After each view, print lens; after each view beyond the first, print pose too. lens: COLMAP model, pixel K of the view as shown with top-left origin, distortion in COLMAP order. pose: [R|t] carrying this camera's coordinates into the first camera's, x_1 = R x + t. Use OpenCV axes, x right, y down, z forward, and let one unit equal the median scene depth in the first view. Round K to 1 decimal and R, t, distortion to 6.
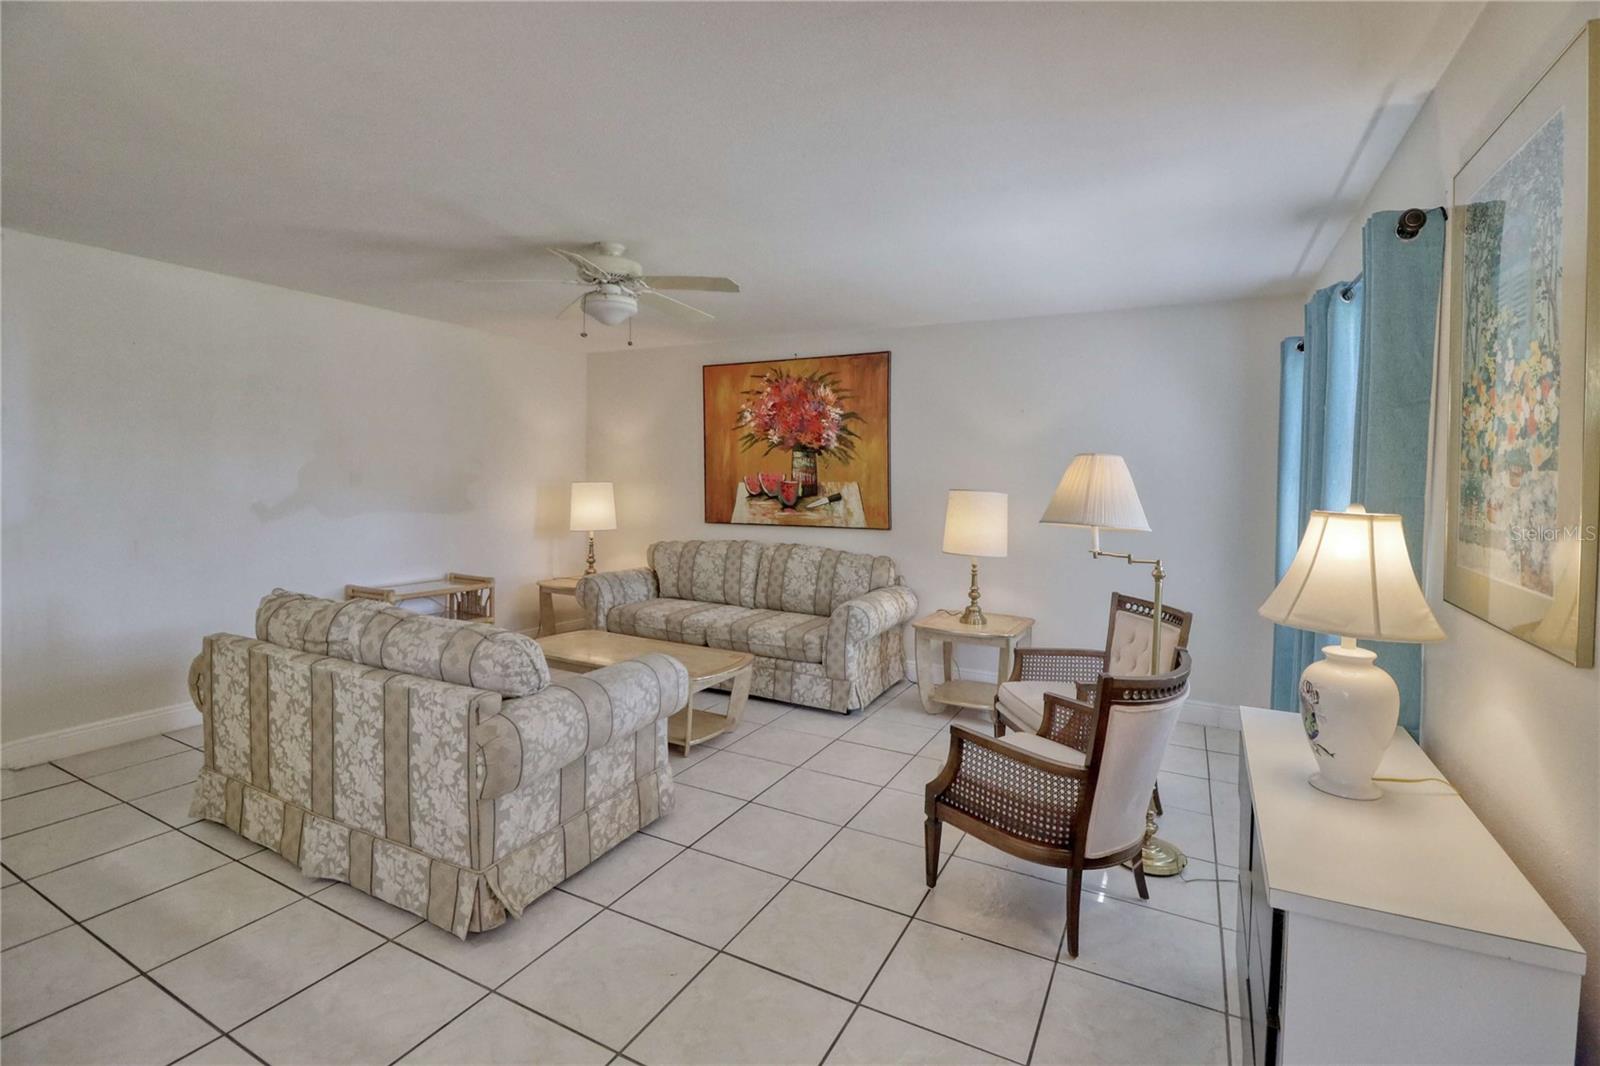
lens RADIAL K [[736.9, 0, 801.9], [0, 736.9, 491.9], [0, 0, 1]] dist [-0.000389, -0.013169]
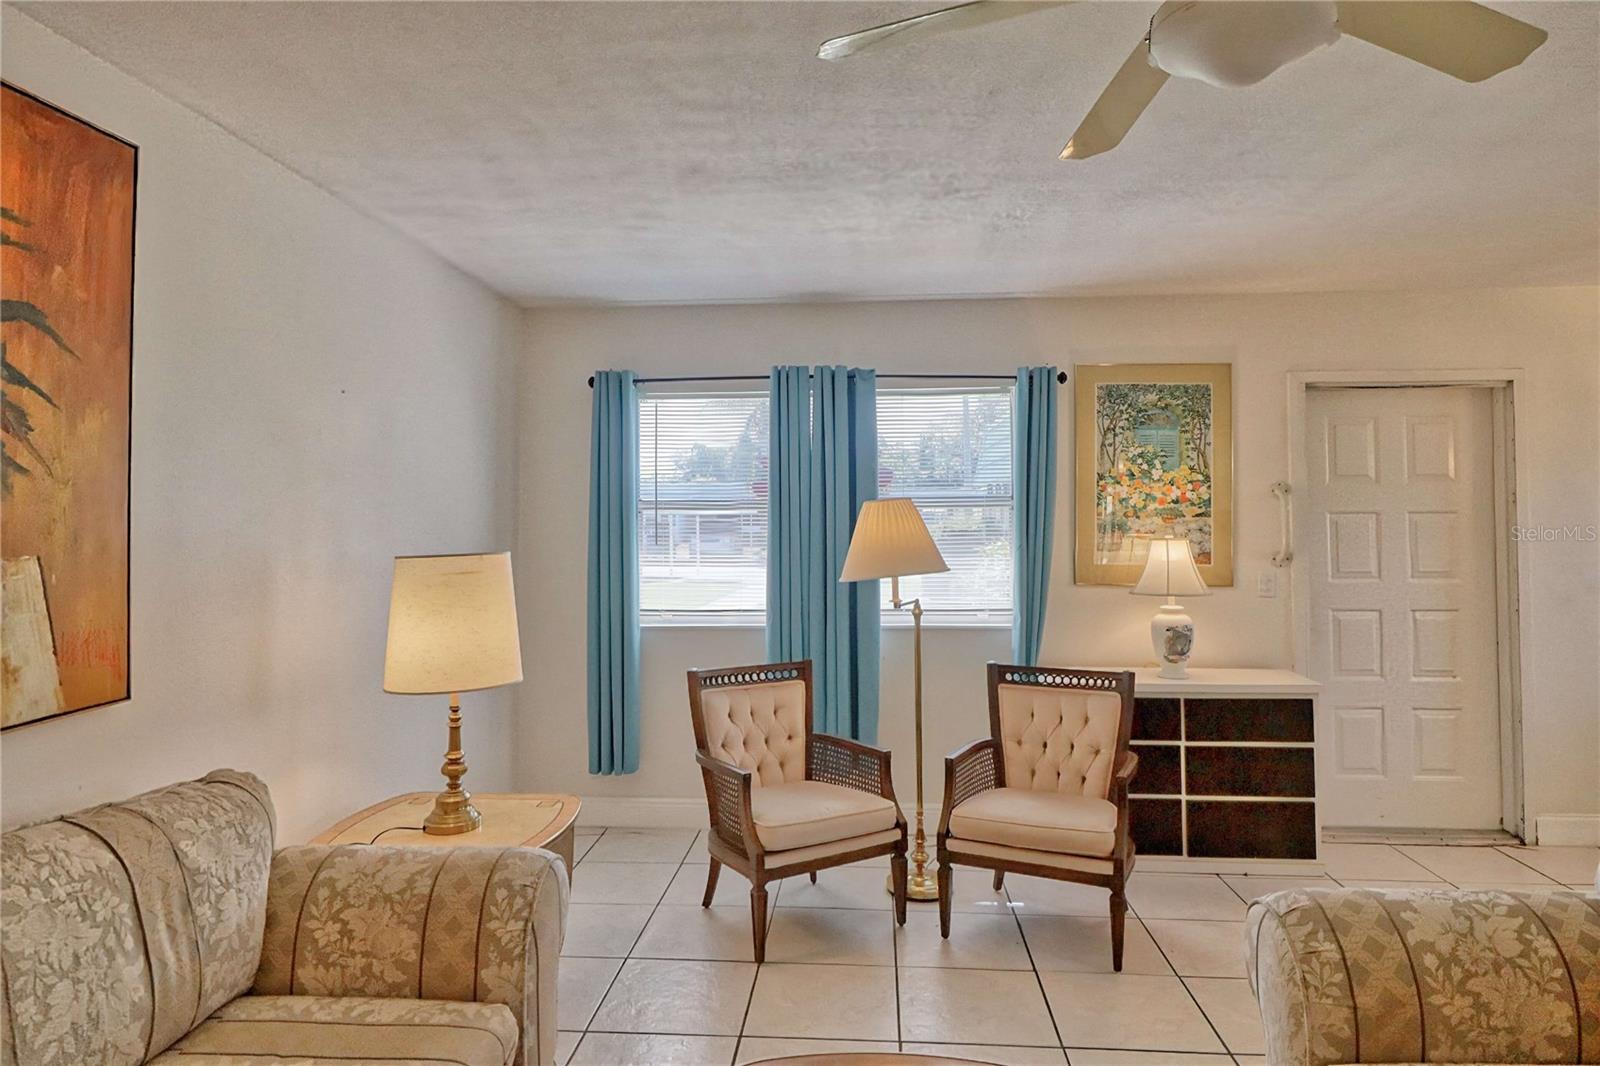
lens RADIAL K [[943.9, 0, 798.1], [0, 943.9, 480.8], [0, 0, 1]] dist [0.000100, -0.002302]
pose [[-0.390460, 0.020994, 0.920380, -0.364769], [0.016435, 0.999740, -0.015831, -0.030986], [-0.920473, 0.008945, -0.390704, 0.867522]]
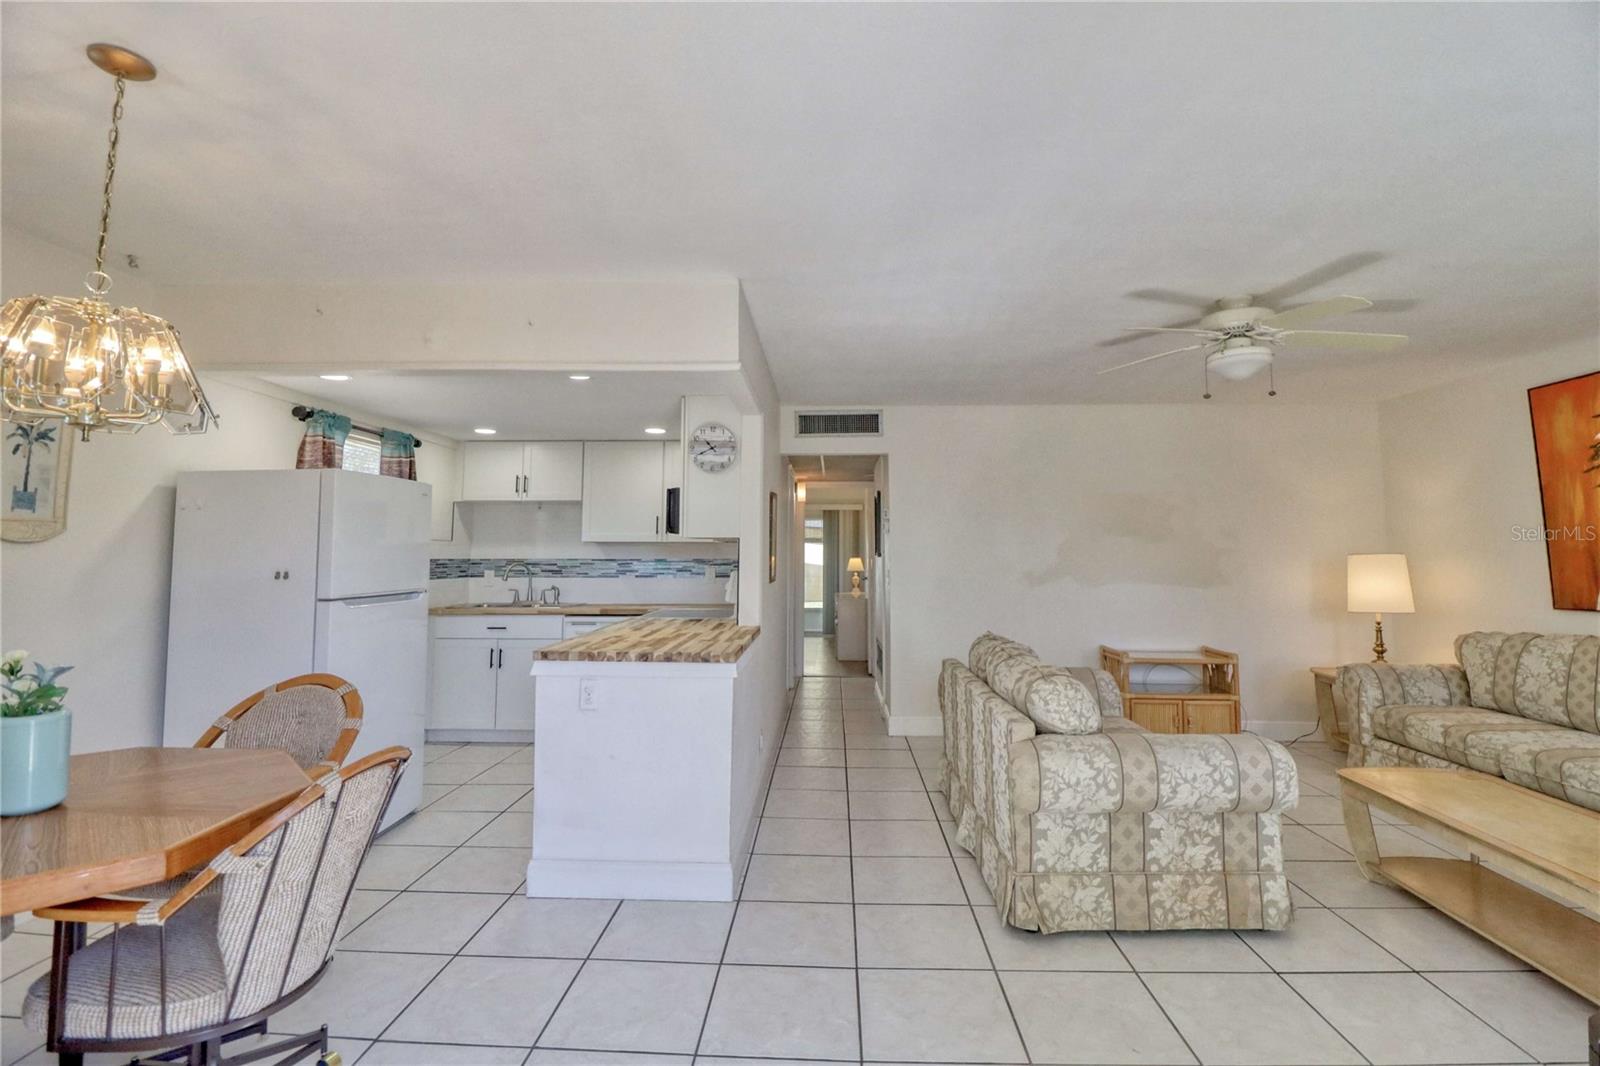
lens RADIAL K [[736.9, 0, 801.9], [0, 736.9, 491.9], [0, 0, 1]] dist [-0.000389, -0.013169]
pose [[0.420231, -0.094041, -0.902531, 0.221131], [-0.013043, 0.993887, -0.109633, 0.017769], [0.907324, 0.057843, 0.416435, 0.066786]]
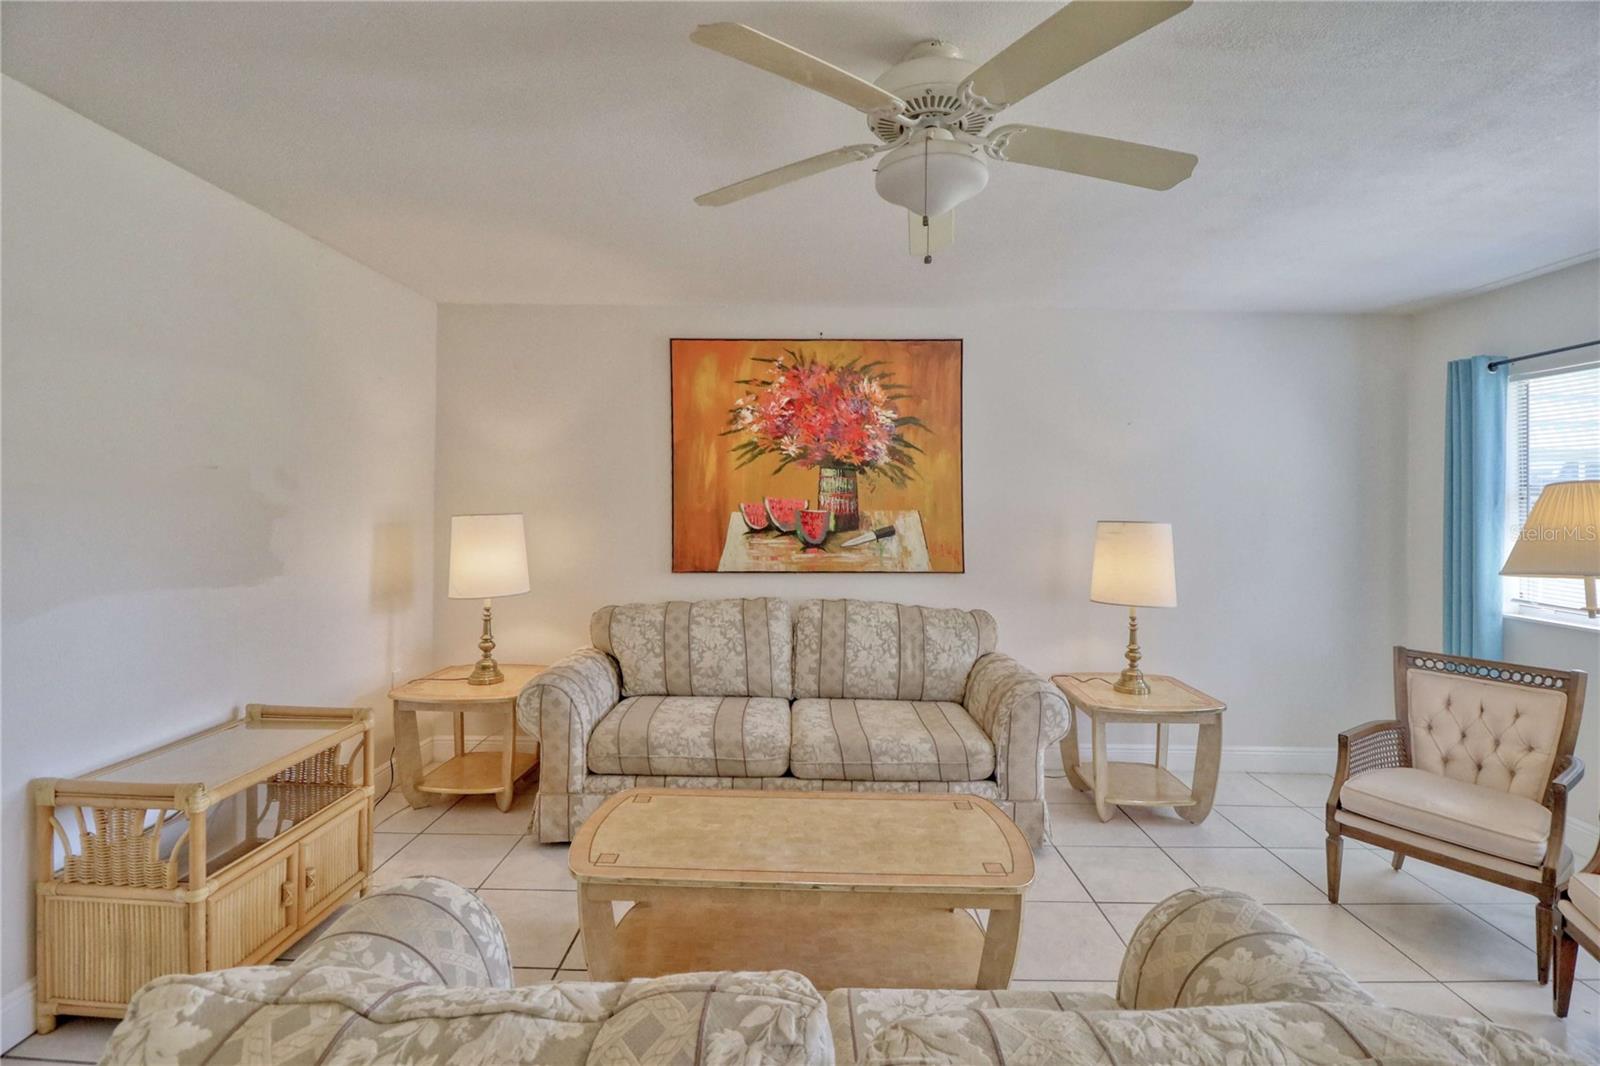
lens RADIAL K [[736.9, 0, 801.9], [0, 736.9, 491.9], [0, 0, 1]] dist [-0.000389, -0.013169]
pose [[0.890644, -0.001609, 0.454698, -0.365528], [0.011111, 0.999772, -0.018227, -0.019752], [-0.454565, 0.021286, 0.890459, 0.386551]]
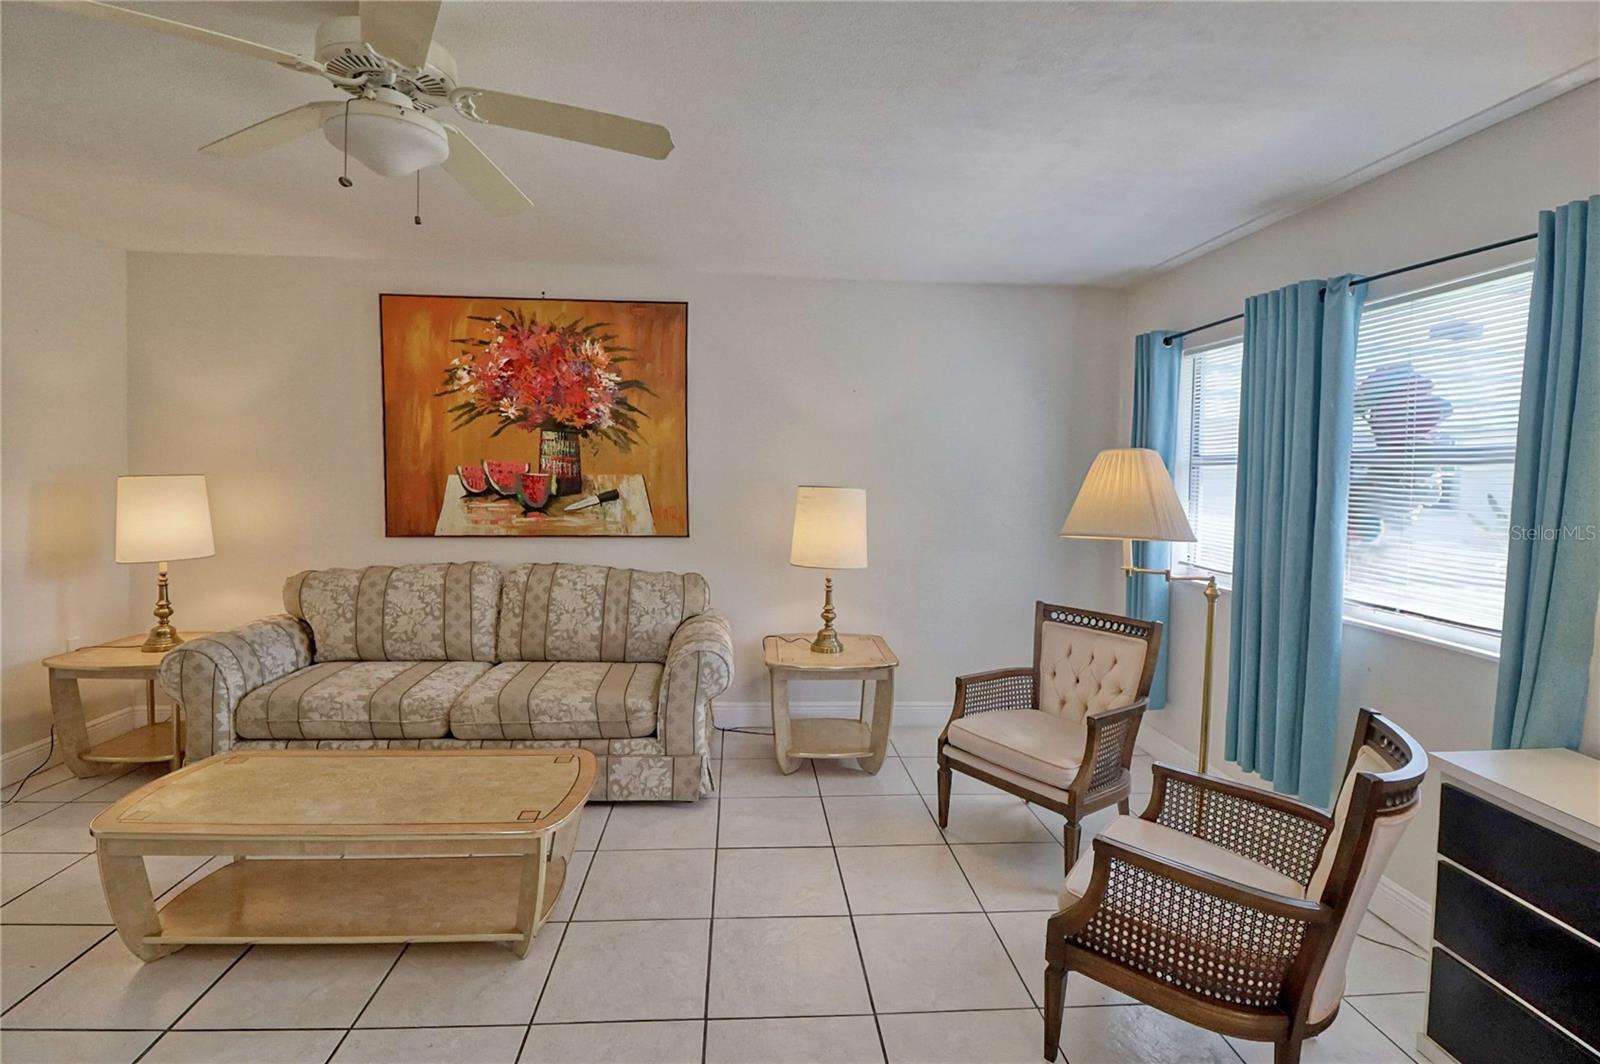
lens RADIAL K [[757.0, 0, 803.4], [0, 757.0, 491.3], [0, 0, 1]] dist [0.001909, -0.013742]
pose [[0.846064, -0.017282, 0.532801, -0.193276], [0.004184, 0.999659, 0.025781, -0.015350], [-0.533064, -0.019583, 0.845848, 0.264167]]
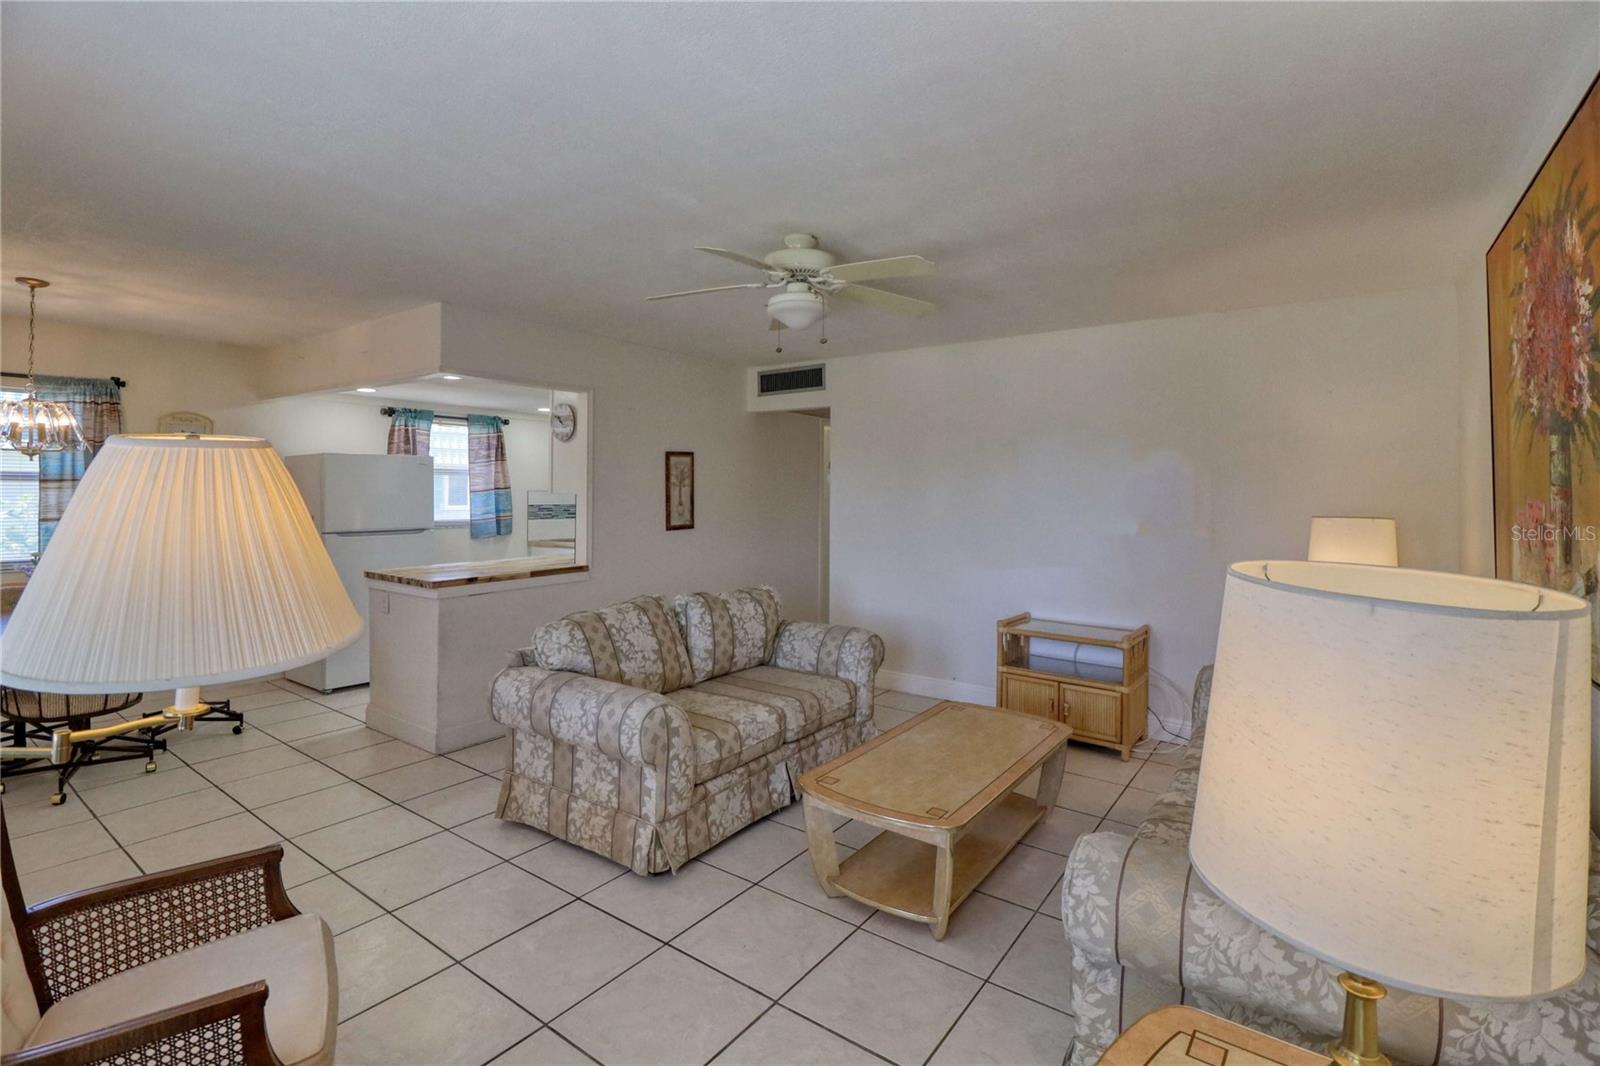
lens RADIAL K [[736.9, 0, 801.9], [0, 736.9, 491.9], [0, 0, 1]] dist [-0.000389, -0.013169]
pose [[-0.151592, -0.018940, -0.988262, 0.382715], [-0.029627, 0.999454, -0.014610, -0.013559], [0.987999, 0.027065, -0.152070, 0.736248]]
